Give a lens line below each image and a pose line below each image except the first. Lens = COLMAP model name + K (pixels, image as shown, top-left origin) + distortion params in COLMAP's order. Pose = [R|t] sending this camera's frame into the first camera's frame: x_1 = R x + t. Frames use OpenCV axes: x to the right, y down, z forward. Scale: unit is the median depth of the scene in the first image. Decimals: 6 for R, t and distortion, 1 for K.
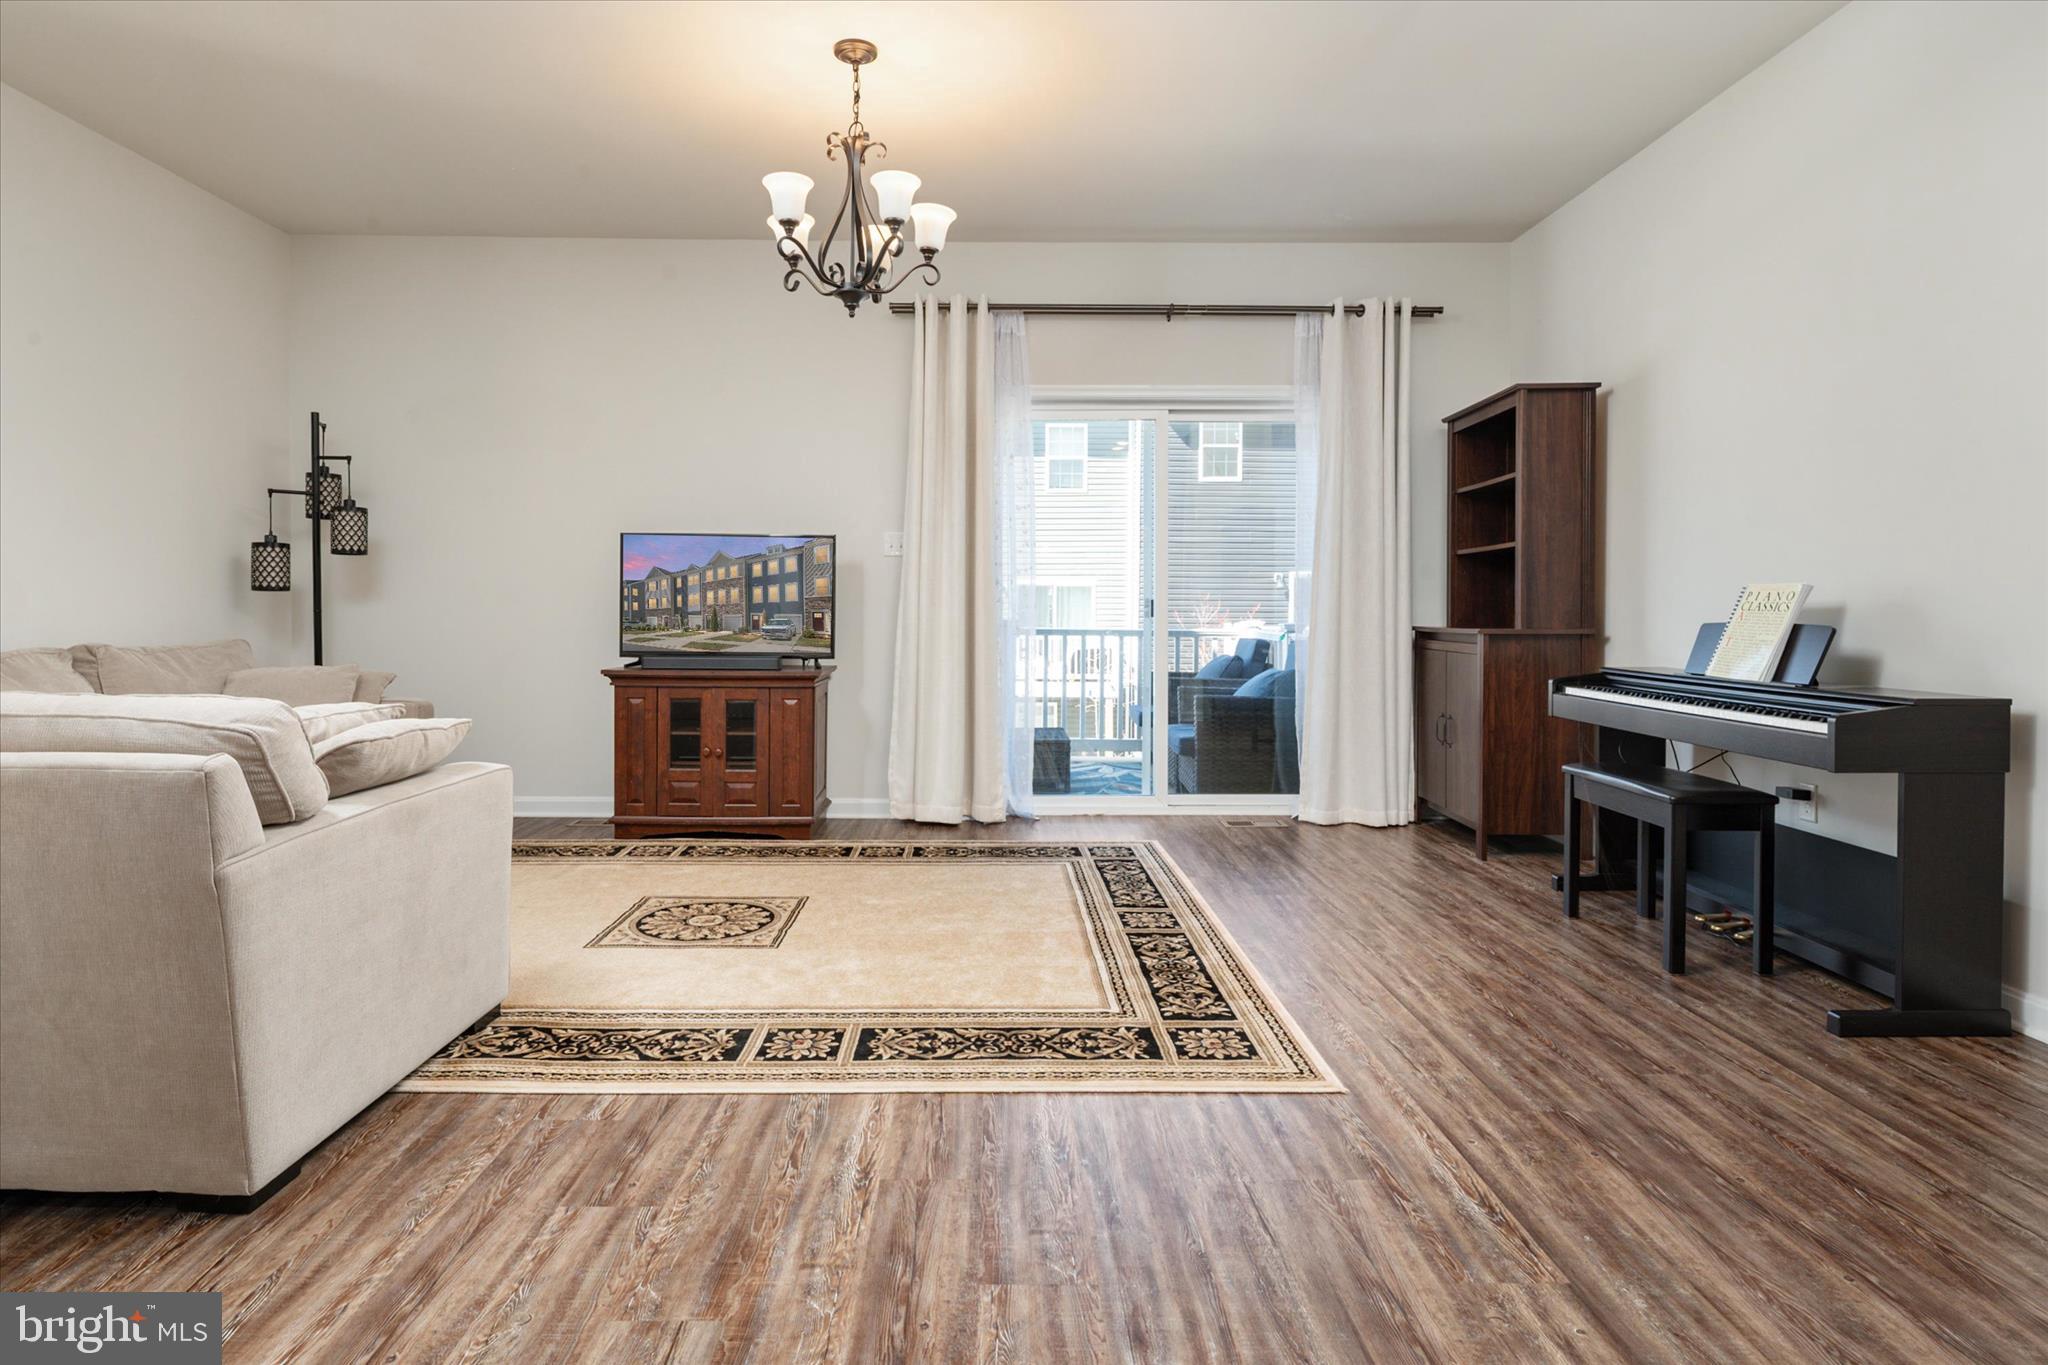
lens RADIAL K [[1084.5, 0, 959.1], [0, 1084.5, 628.0], [0, 0, 1]] dist [0.001719, -0.001593]
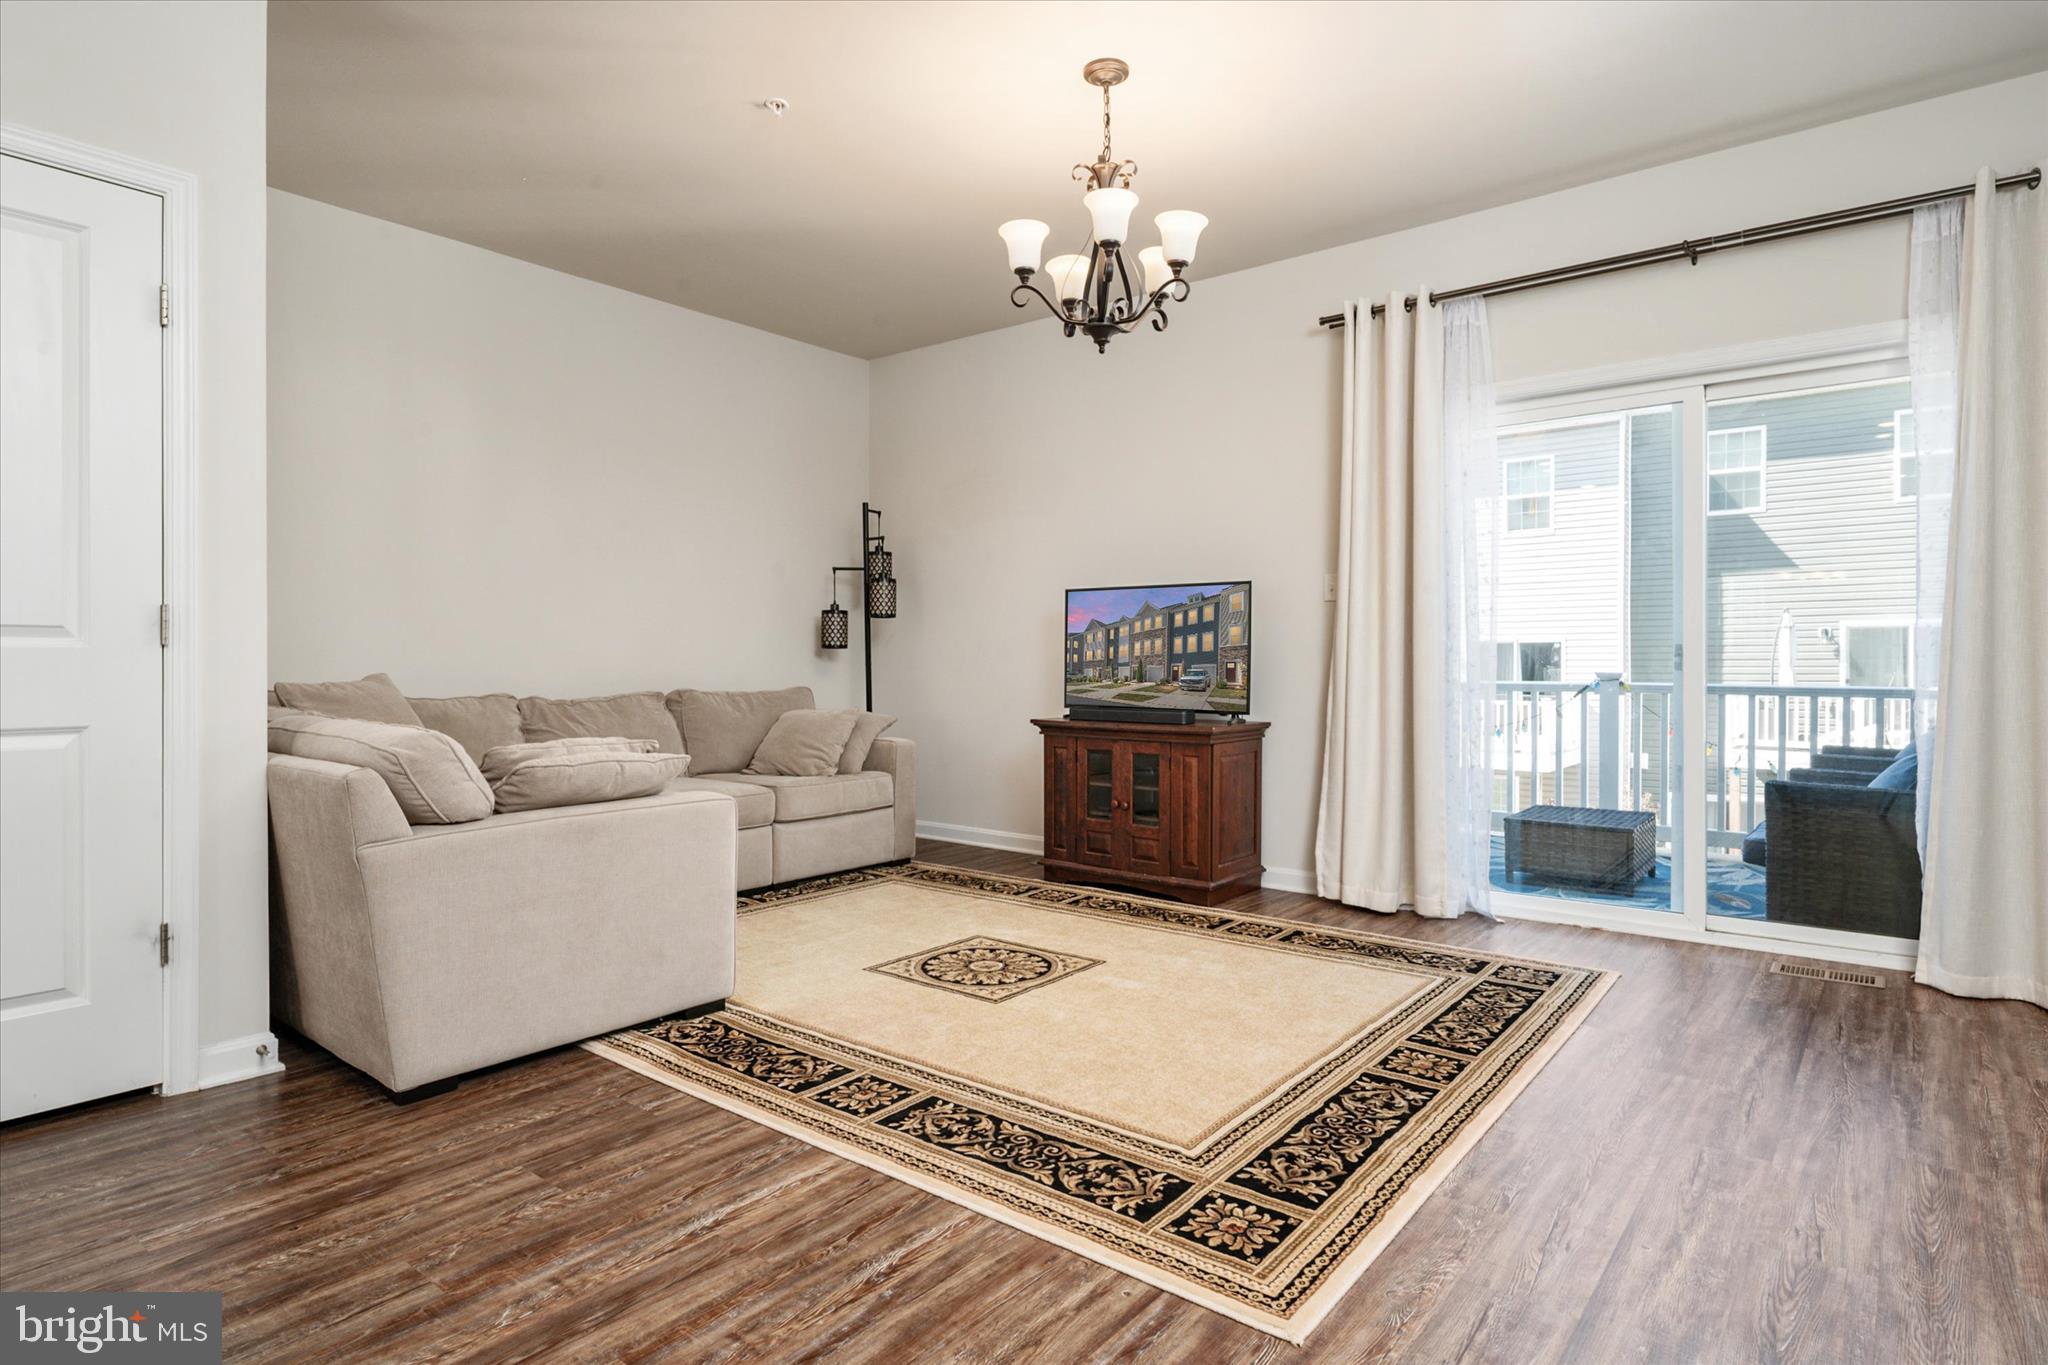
lens RADIAL K [[1084.5, 0, 1006.6], [0, 1084.5, 660.9], [0, 0, 1]] dist [0.001719, -0.001593]
pose [[0.782242, -0.003789, -0.622963, 0.297765], [-0.006255, 0.999883, -0.013936, -0.002599], [0.622944, 0.014798, 0.782127, 0.148312]]
